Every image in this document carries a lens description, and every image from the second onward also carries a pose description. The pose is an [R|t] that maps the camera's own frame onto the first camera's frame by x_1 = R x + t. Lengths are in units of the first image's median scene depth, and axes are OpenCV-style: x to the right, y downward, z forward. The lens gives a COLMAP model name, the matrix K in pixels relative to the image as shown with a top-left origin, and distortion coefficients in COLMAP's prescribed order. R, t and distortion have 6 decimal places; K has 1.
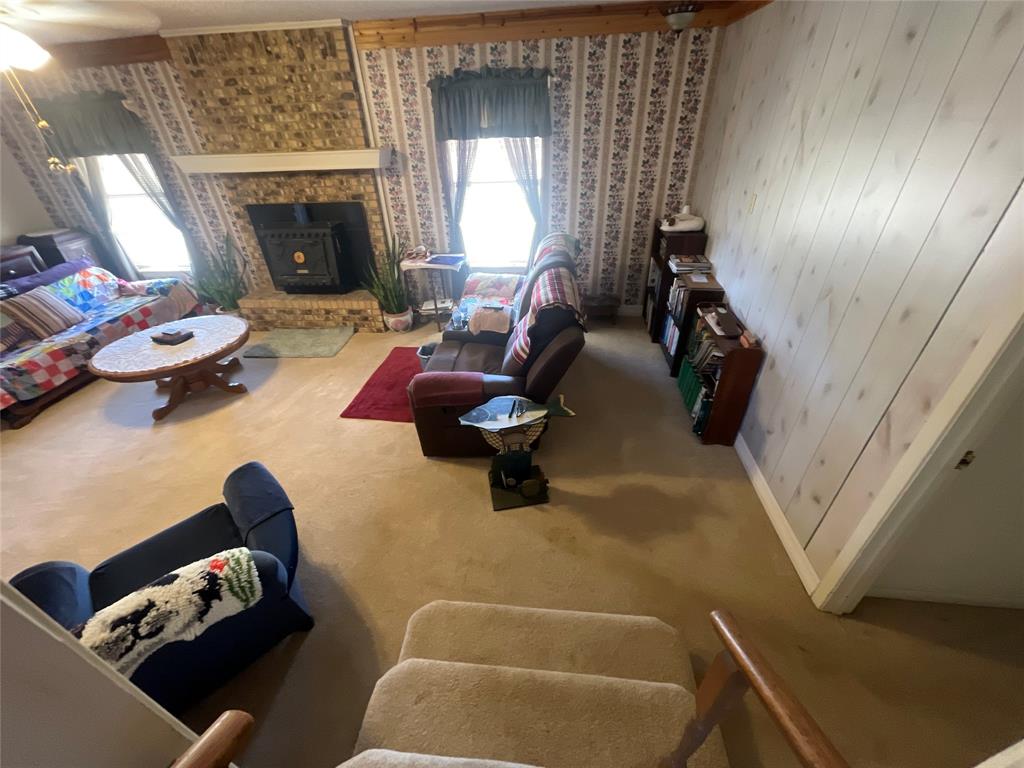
lens RADIAL K [[411.1, 0, 510.0], [0, 411.1, 384.7], [0, 0, 1]] dist [0.001884, 0.000220]
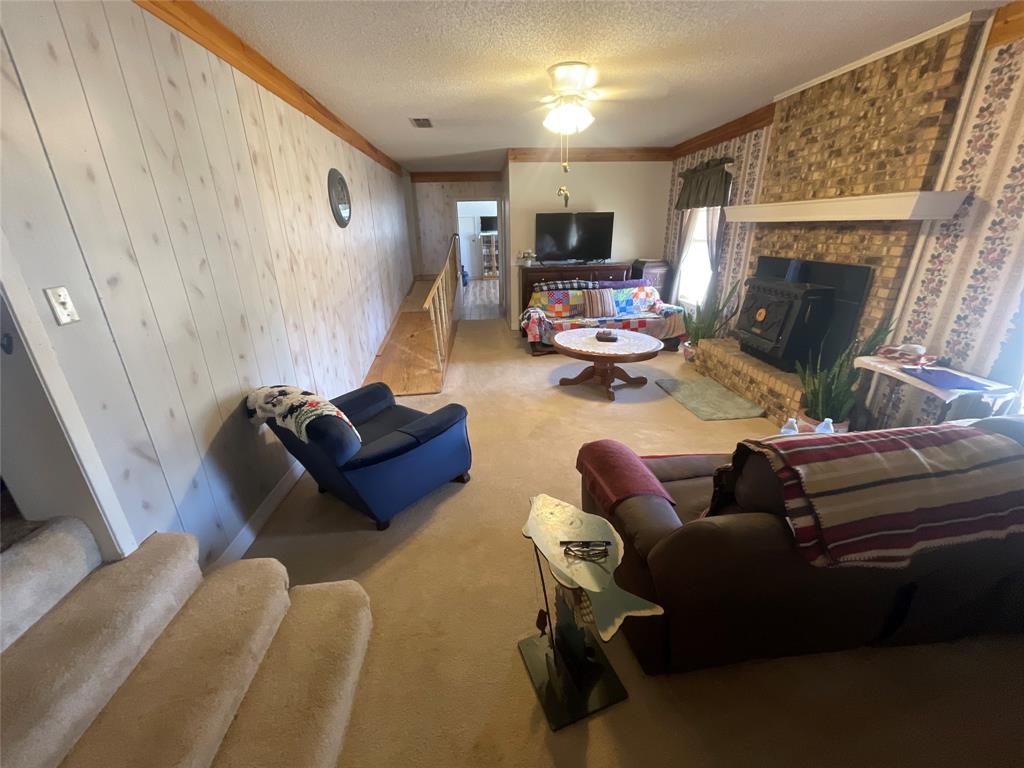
lens RADIAL K [[411.1, 0, 513.1], [0, 411.1, 383.9], [0, 0, 1]] dist [0.001884, 0.000220]
pose [[0.177673, 0.385185, -0.905574, 0.249859], [-0.533145, 0.811145, 0.240417, -0.124371], [0.827157, 0.440087, 0.349478, 0.335587]]
